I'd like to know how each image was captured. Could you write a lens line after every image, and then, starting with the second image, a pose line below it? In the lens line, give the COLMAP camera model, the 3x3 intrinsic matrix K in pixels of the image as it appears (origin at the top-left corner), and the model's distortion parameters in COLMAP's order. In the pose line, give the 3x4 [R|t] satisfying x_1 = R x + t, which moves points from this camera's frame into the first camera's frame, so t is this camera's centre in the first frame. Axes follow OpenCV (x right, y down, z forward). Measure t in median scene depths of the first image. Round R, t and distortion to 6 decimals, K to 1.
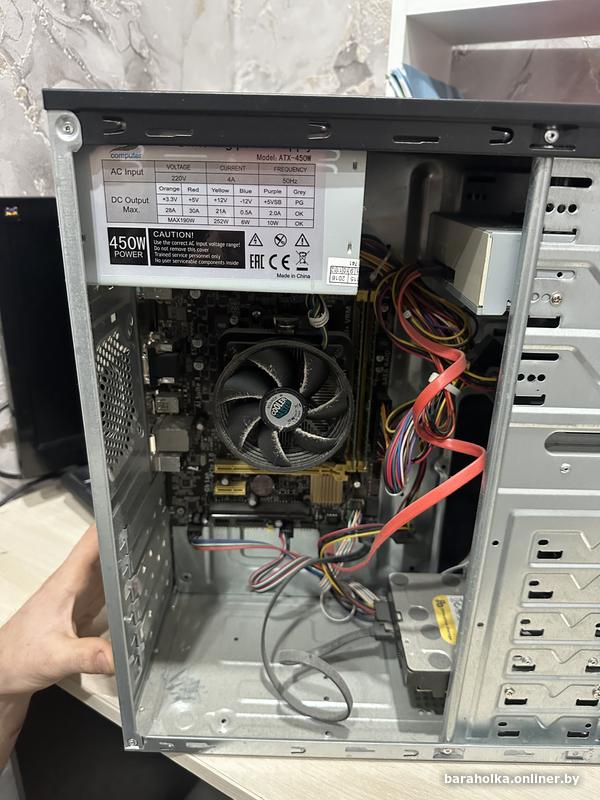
lens RADIAL K [[581.7, 0, 301.3], [0, 581.7, 400.7], [0, 0, 1]] dist [-0.019260, -0.006396]
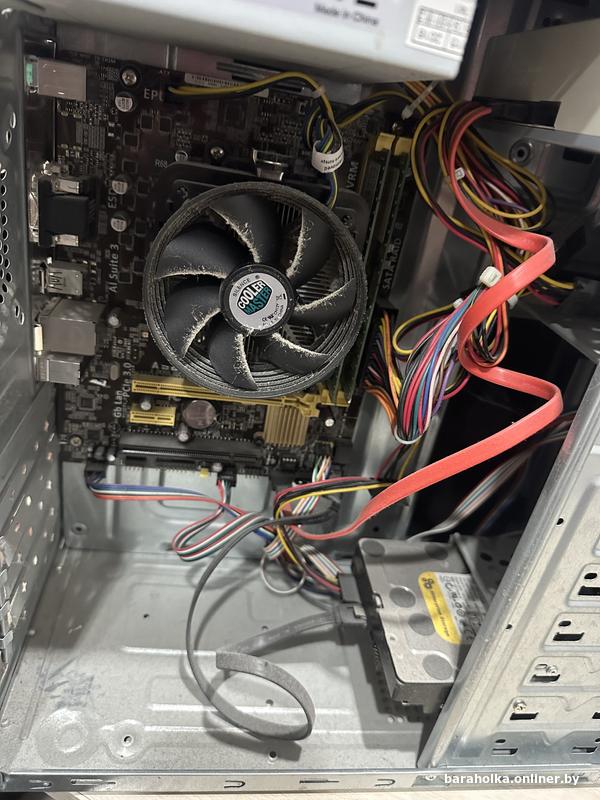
lens RADIAL K [[581.7, 0, 305.7], [0, 581.7, 401.0], [0, 0, 1]] dist [-0.019260, -0.006396]
pose [[0.980981, 0.074353, 0.179300, -0.076560], [-0.094849, 0.989552, 0.108586, 0.045273], [-0.169353, -0.123527, 0.977784, 0.320552]]
